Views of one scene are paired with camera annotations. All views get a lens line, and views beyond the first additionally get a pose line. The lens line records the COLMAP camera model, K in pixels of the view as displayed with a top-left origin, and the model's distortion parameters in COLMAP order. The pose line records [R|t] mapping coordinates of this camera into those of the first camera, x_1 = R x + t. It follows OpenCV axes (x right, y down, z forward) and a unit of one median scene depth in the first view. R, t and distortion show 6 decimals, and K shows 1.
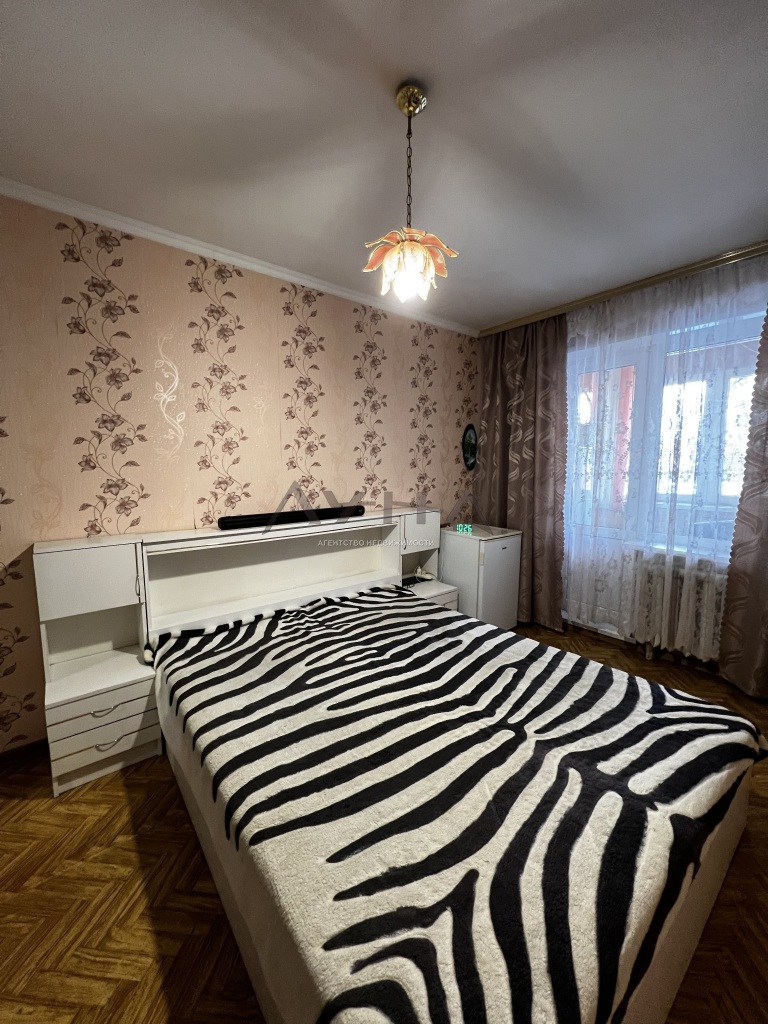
lens RADIAL K [[409.8, 0, 387.5], [0, 409.8, 510.1], [0, 0, 1]] dist [-0.003430, 0.000870]
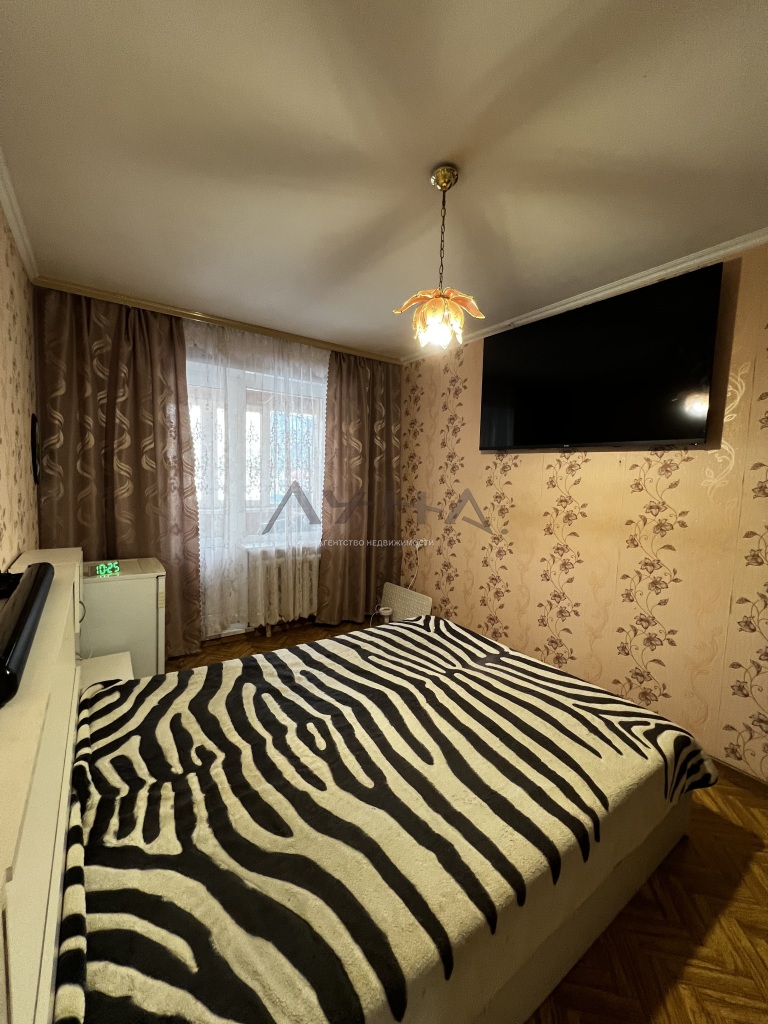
lens RADIAL K [[409.8, 0, 387.6], [0, 409.8, 510.0], [0, 0, 1]] dist [-0.003430, 0.000870]
pose [[0.065775, -0.081449, 0.994505, -0.746077], [0.080104, 0.993877, 0.076099, -0.112315], [-0.994614, 0.074659, 0.071896, 0.730455]]
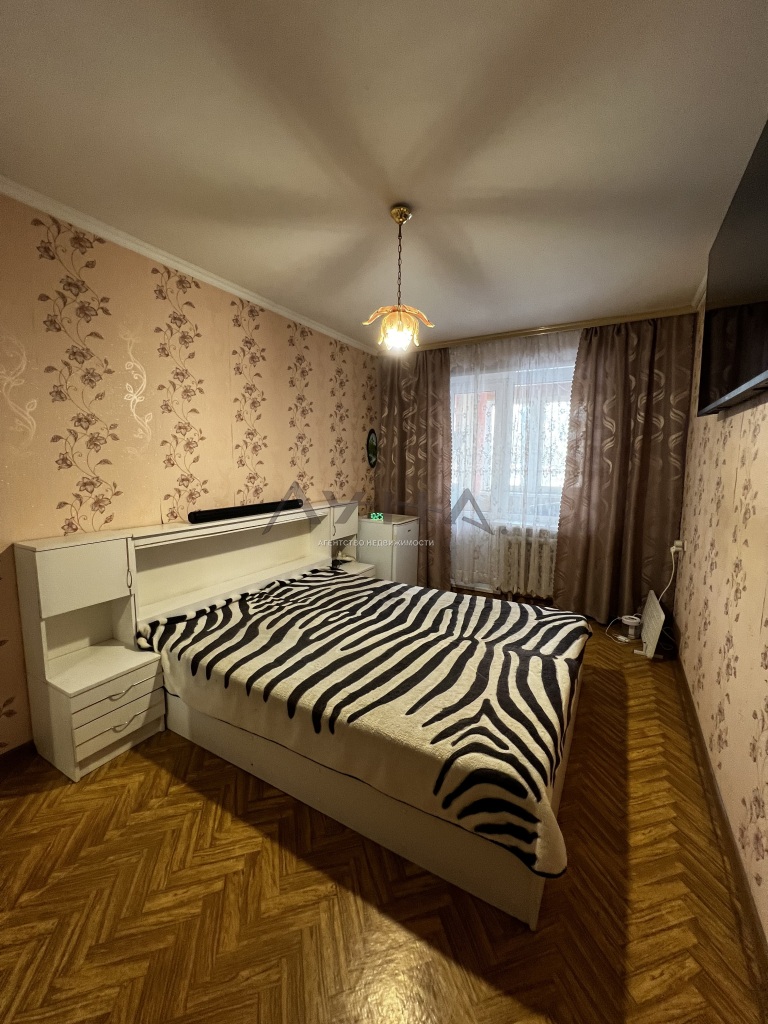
lens RADIAL K [[409.8, 0, 387.5], [0, 409.8, 510.1], [0, 0, 1]] dist [-0.003430, 0.000870]
pose [[0.930663, -0.034157, 0.364279, -0.349975], [0.030151, 0.999406, 0.016678, 0.011184], [-0.364632, -0.004539, 0.931141, -0.211774]]
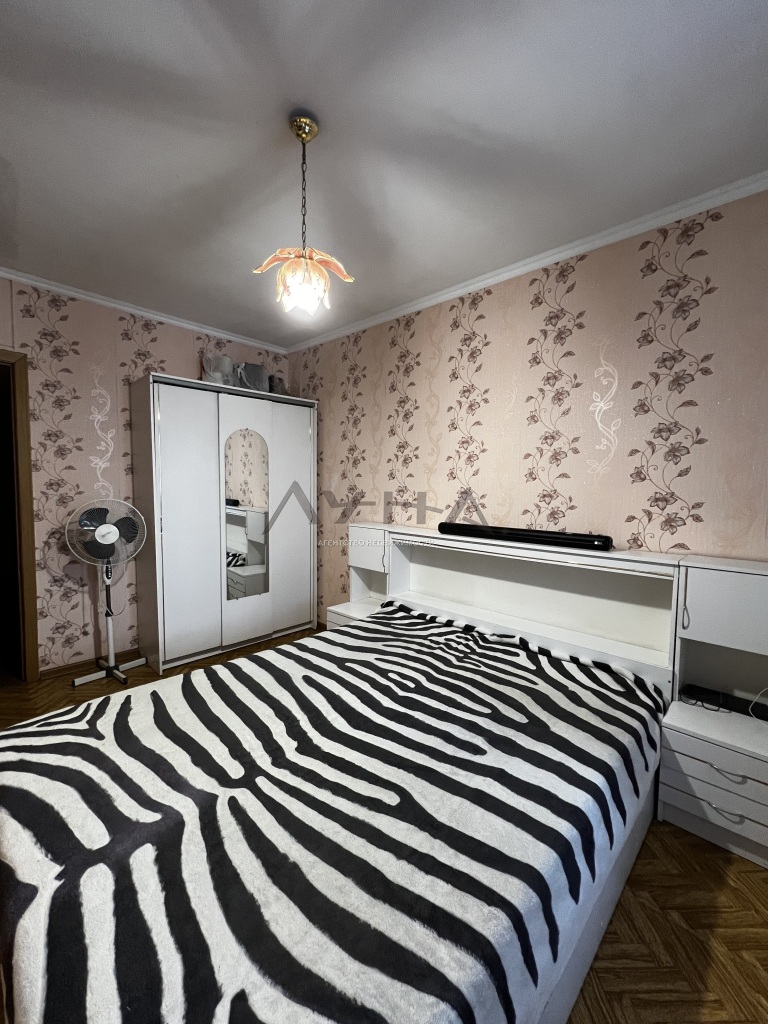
lens RADIAL K [[419.6, 0, 386.6], [0, 419.6, 509.2], [0, 0, 1]] dist [-0.000127, -0.000139]
pose [[0.129939, 0.067850, -0.989198, 0.786149], [-0.120628, 0.991327, 0.052150, -0.065178], [0.984157, 0.112548, 0.136996, 0.748867]]
